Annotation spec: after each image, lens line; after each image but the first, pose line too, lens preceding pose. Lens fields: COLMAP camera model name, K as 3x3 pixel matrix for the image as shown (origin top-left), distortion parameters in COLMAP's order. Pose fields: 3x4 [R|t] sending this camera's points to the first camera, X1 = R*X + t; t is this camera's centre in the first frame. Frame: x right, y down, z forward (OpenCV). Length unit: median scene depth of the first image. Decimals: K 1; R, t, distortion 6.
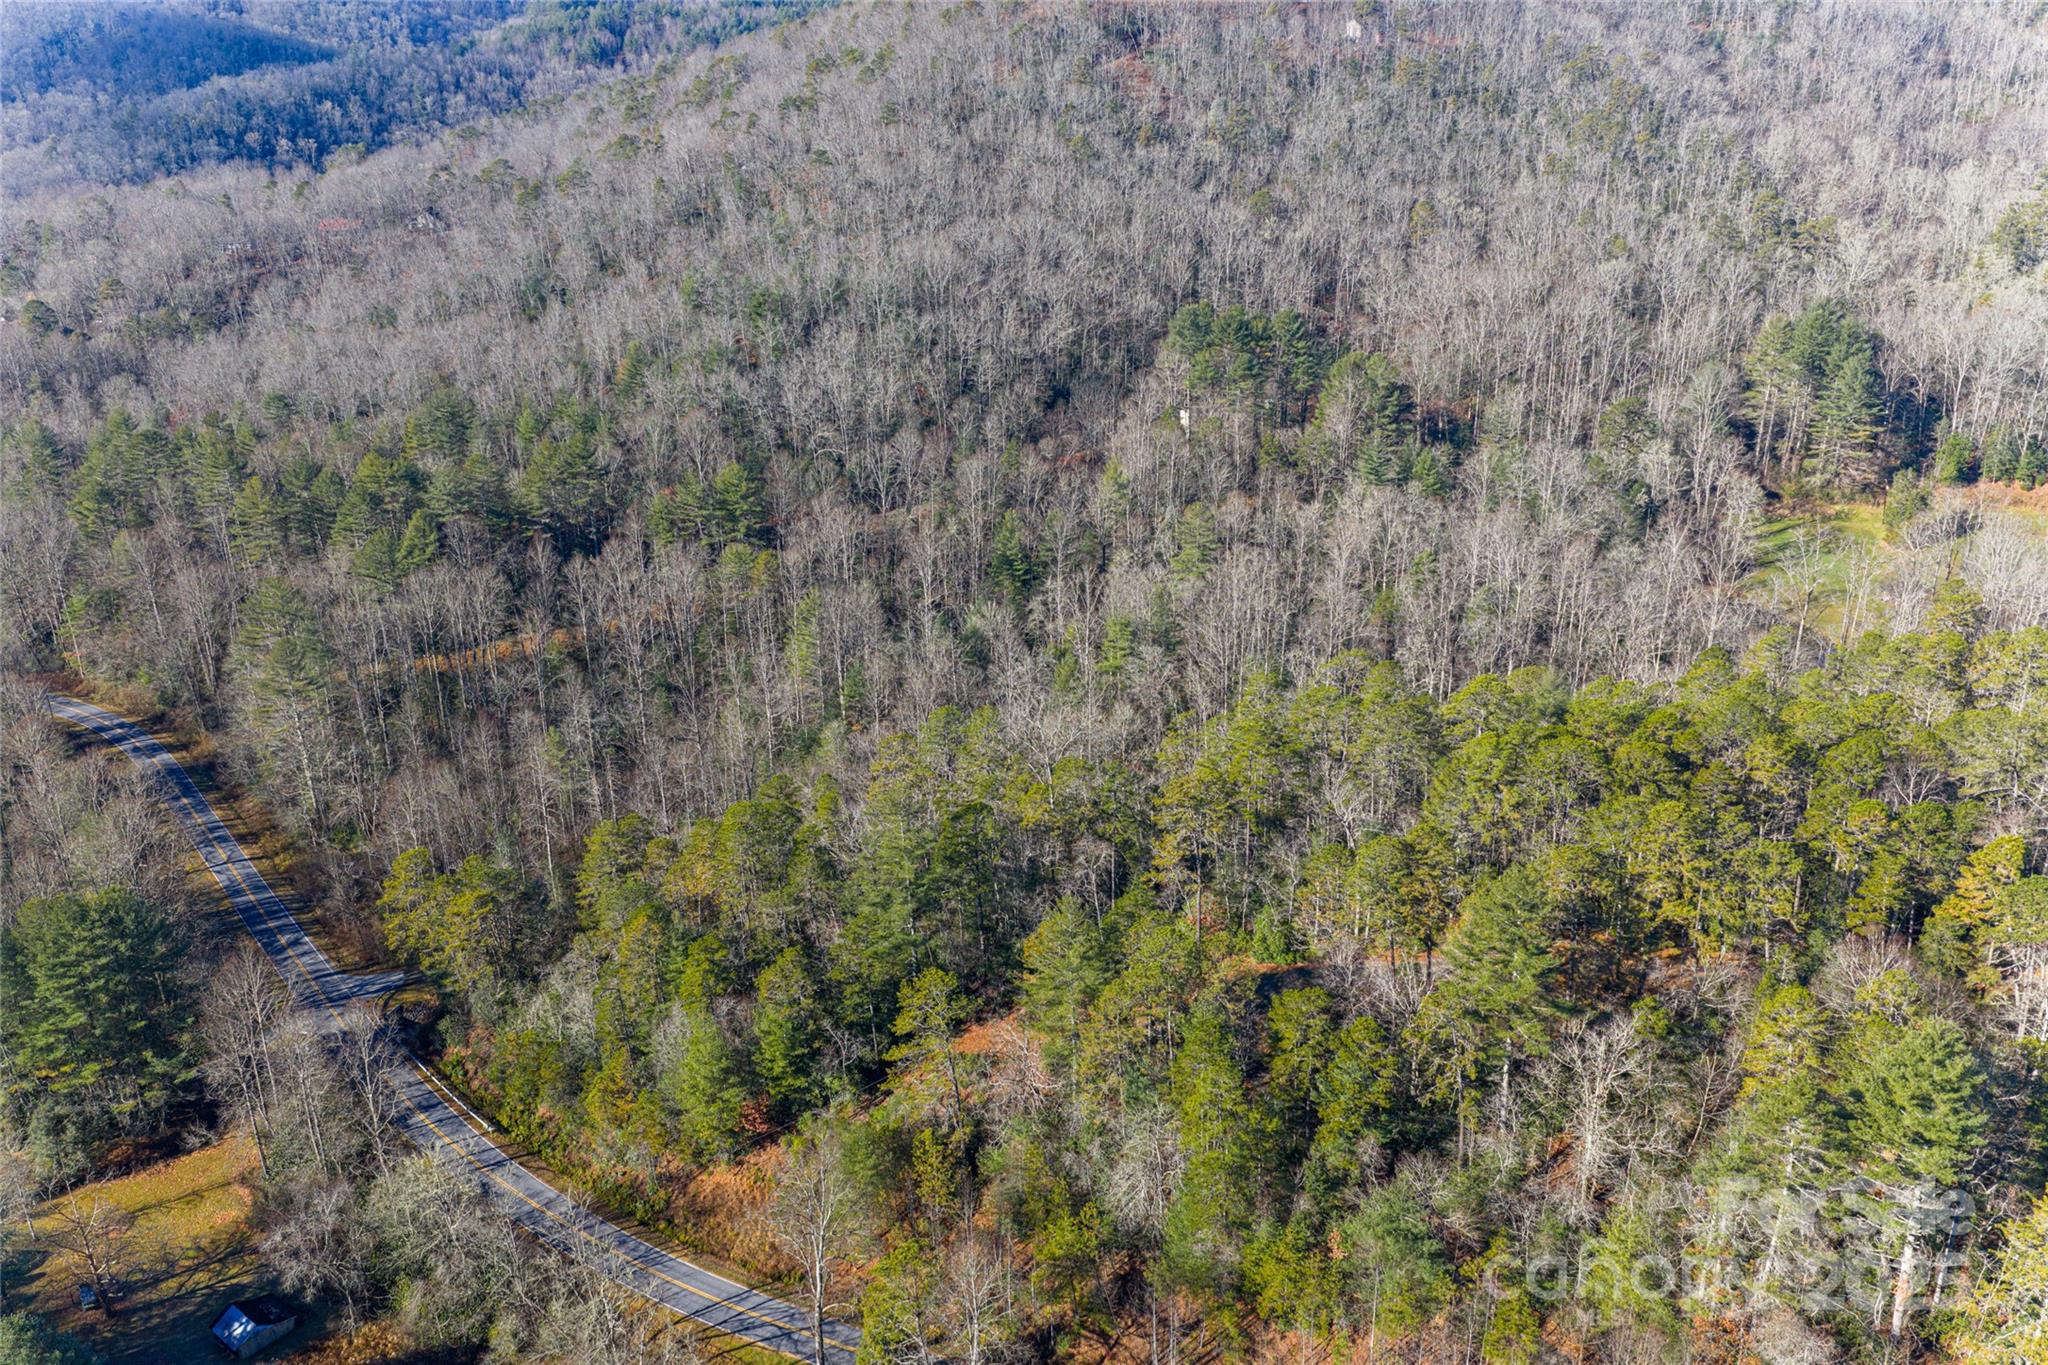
lens RADIAL K [[1666.9, 0, 1024.0], [0, 1666.9, 682.5], [0, 0, 1]] dist [0.007252, -0.009697]
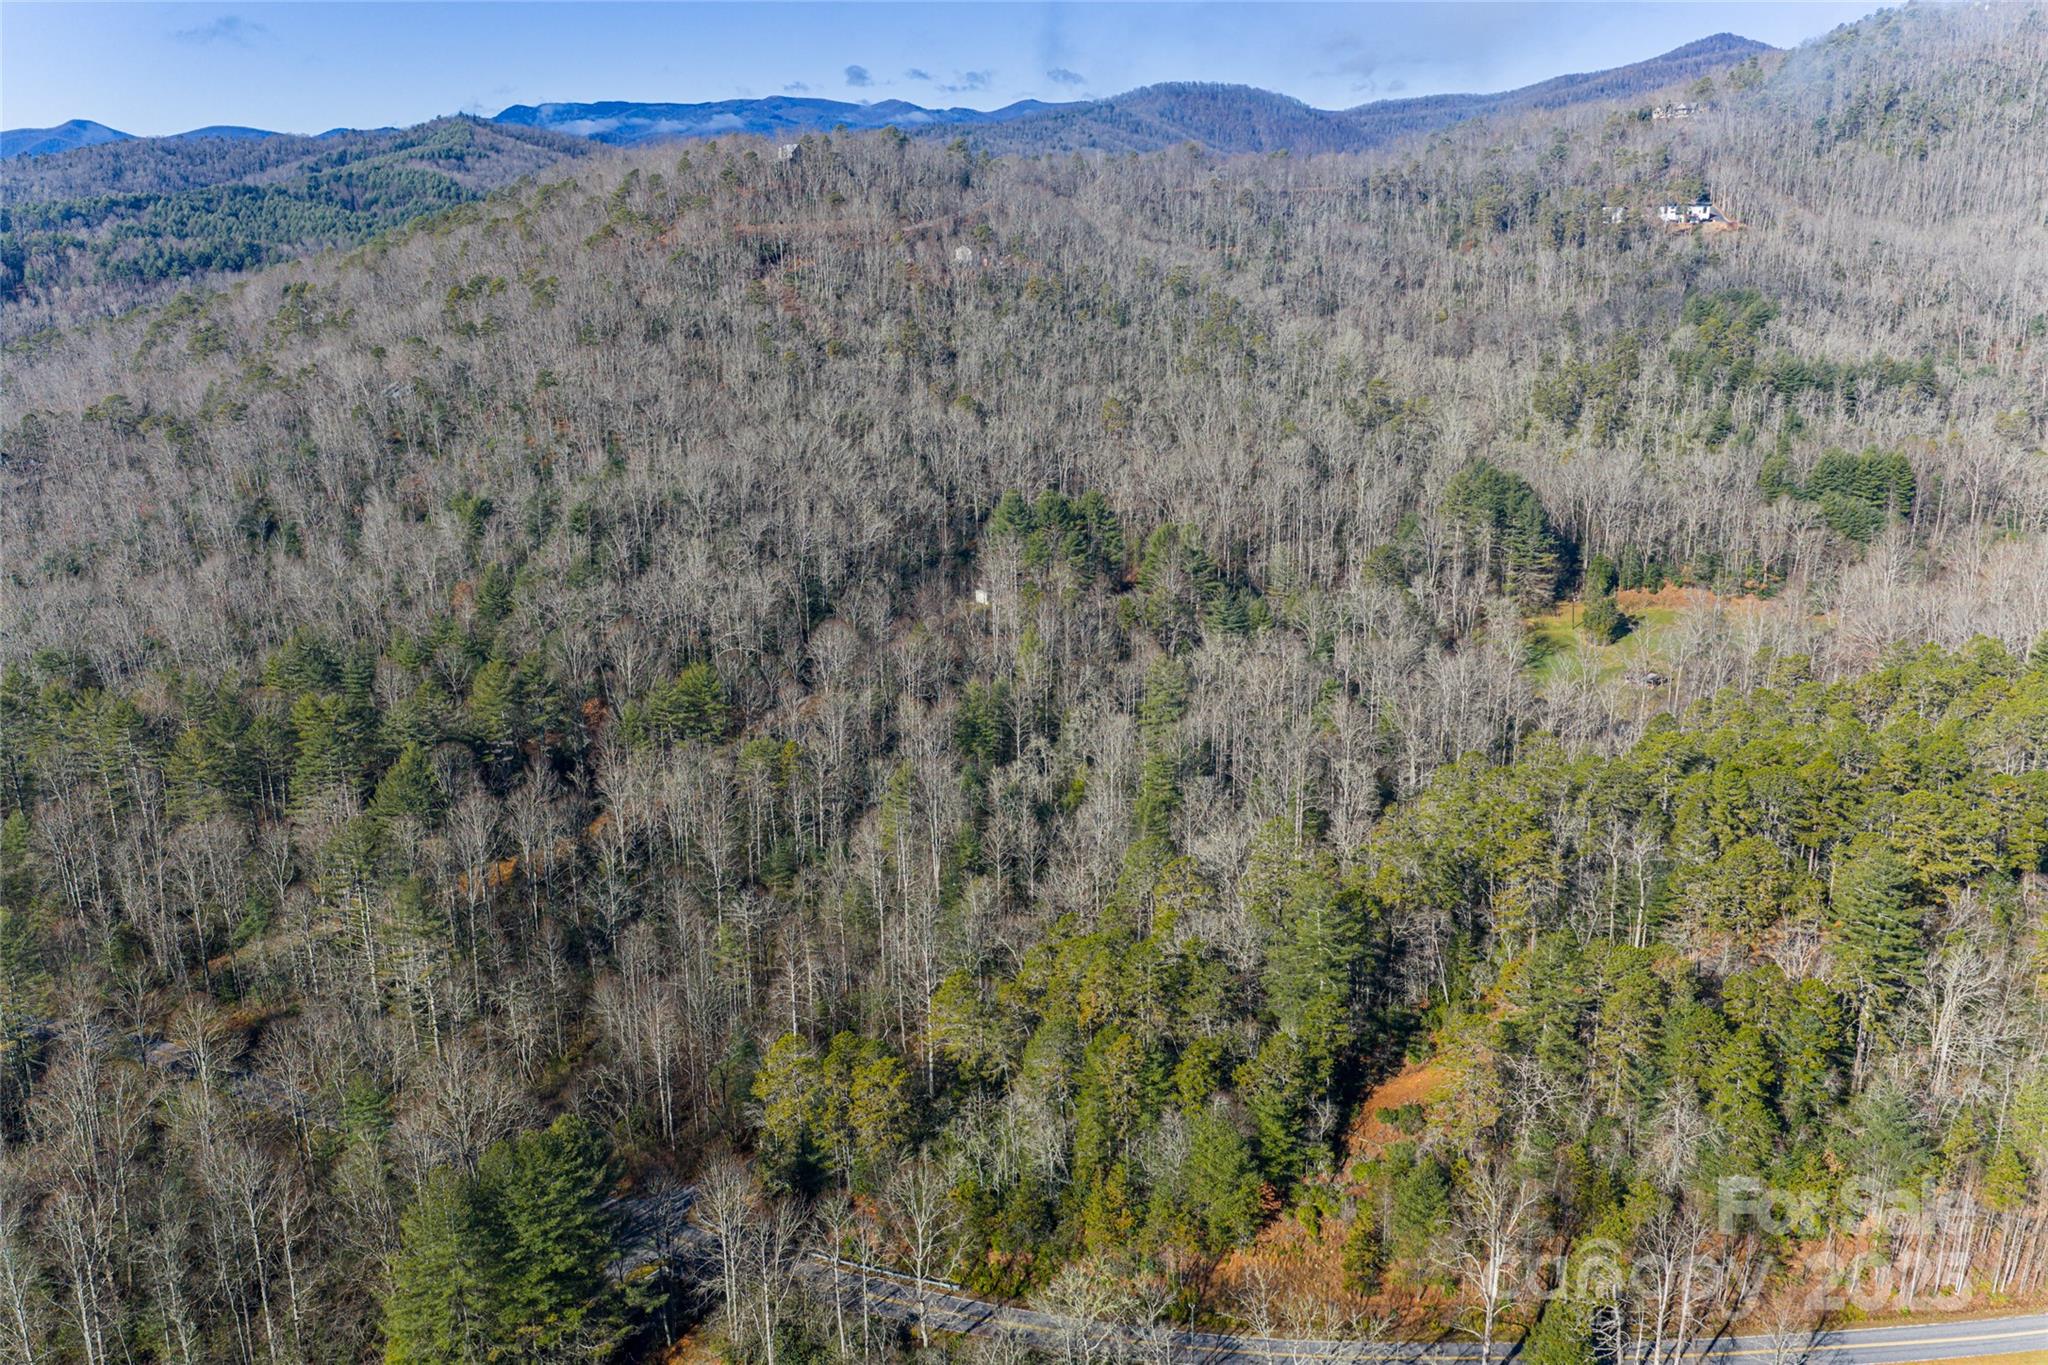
lens RADIAL K [[1666.9, 0, 1024.0], [0, 1666.9, 682.5], [0, 0, 1]] dist [0.007252, -0.009697]
pose [[0.923565, -0.101387, 0.369795, -0.291525], [0.146258, 0.984643, -0.095320, 0.003294], [-0.354452, 0.142120, 0.924211, -0.005288]]
